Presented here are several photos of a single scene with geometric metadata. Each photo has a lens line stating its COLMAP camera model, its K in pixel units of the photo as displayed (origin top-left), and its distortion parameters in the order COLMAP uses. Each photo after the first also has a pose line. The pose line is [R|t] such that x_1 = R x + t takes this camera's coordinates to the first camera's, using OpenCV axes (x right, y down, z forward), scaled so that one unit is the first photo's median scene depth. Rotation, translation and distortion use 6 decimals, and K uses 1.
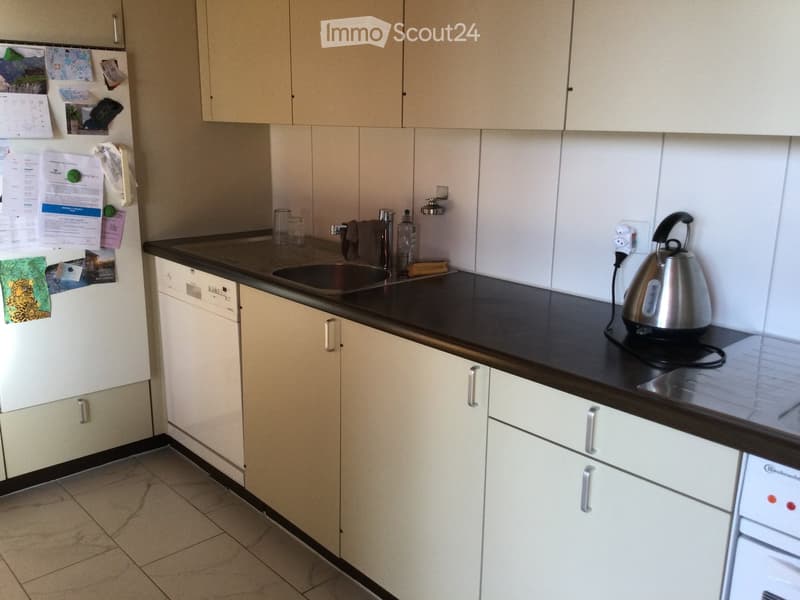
lens RADIAL K [[717.9, 0, 400.0], [0, 717.9, 300.0], [0, 0, 1]] dist [0.008866, -0.024195]
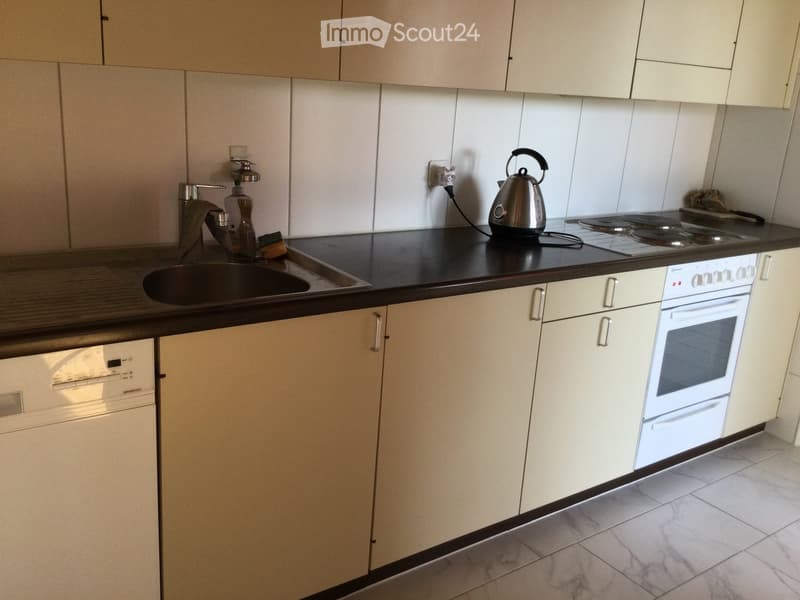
lens RADIAL K [[717.9, 0, 400.0], [0, 717.9, 300.0], [0, 0, 1]] dist [0.008866, -0.024195]
pose [[0.142719, -0.293520, 0.945239, -0.955654], [0.178558, 0.946982, 0.267101, -0.225998], [-0.973524, 0.130660, 0.187563, 0.869099]]
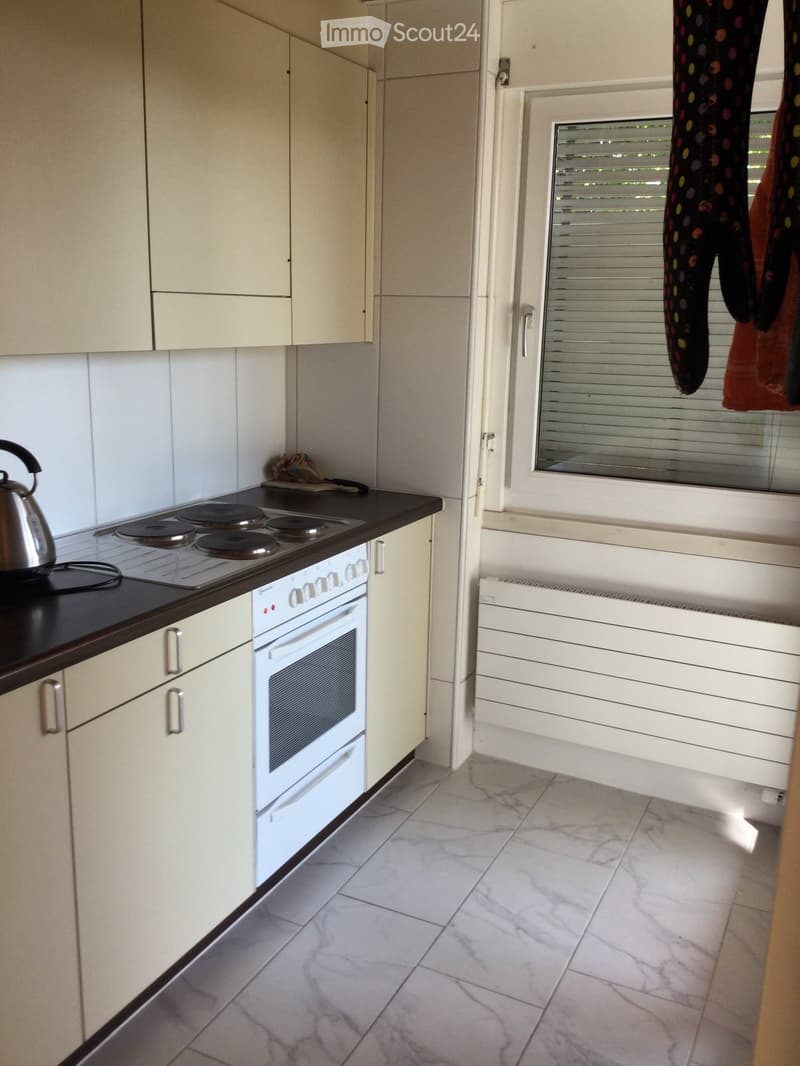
lens RADIAL K [[965.0, 0, 400.0], [0, 965.0, 533.0], [0, 0, 1]] dist [0.124087, -0.004252]
pose [[-0.353717, -0.241338, 0.903681, -0.786810], [0.193968, 0.926211, 0.323278, -0.267725], [-0.915019, 0.289634, -0.280805, 0.786746]]
